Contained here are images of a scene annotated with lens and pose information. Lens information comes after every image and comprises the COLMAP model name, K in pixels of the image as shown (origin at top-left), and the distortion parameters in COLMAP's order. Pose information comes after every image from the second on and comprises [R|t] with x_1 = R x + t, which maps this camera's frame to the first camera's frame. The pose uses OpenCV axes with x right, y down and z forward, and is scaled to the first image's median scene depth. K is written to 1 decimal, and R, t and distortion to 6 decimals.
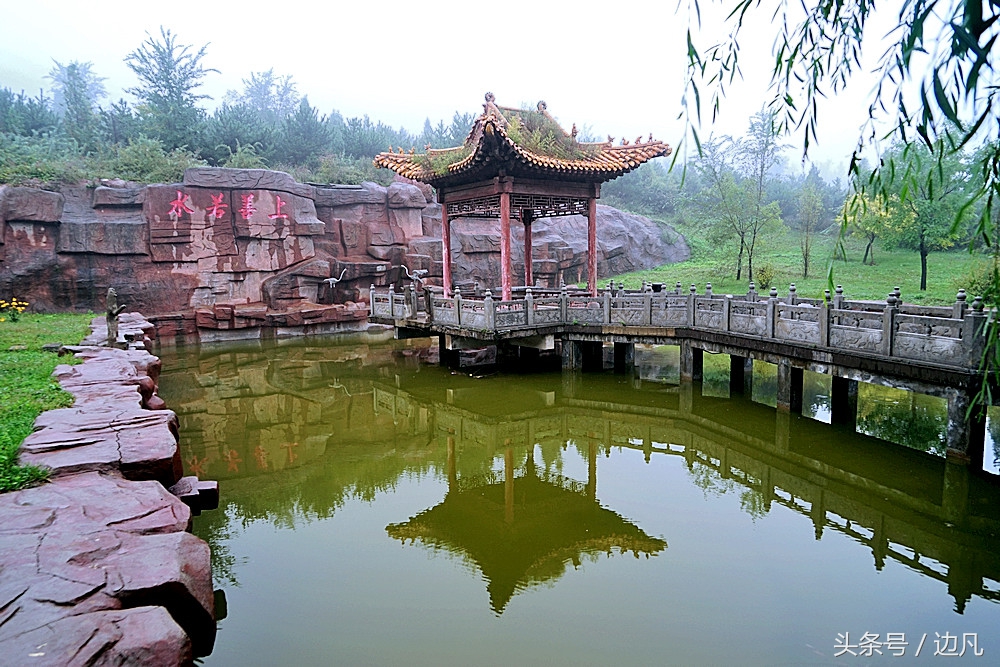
lens RADIAL K [[668.8, 0, 495.1], [0, 668.8, 335.7], [0, 0, 1]] dist [-0.030558, 0.018348]
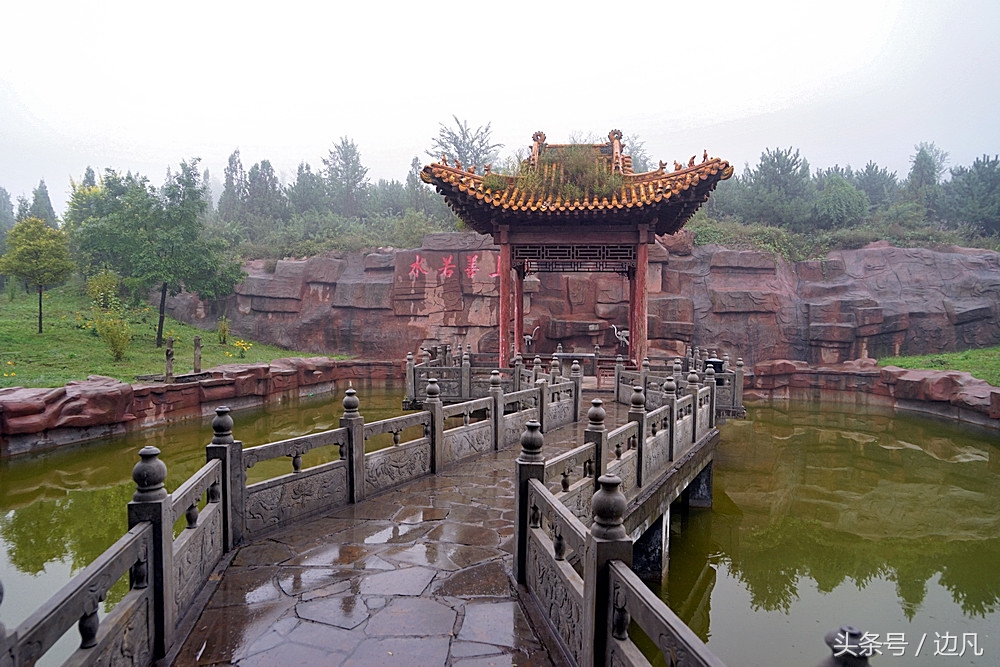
lens RADIAL K [[668.8, 0, 495.1], [0, 668.8, 335.7], [0, 0, 1]] dist [-0.030558, 0.018348]
pose [[0.734147, 0.039471, -0.677843, 0.406669], [-0.096292, 0.994271, -0.046393, -0.036796], [0.672128, 0.099330, 0.733742, 0.249792]]
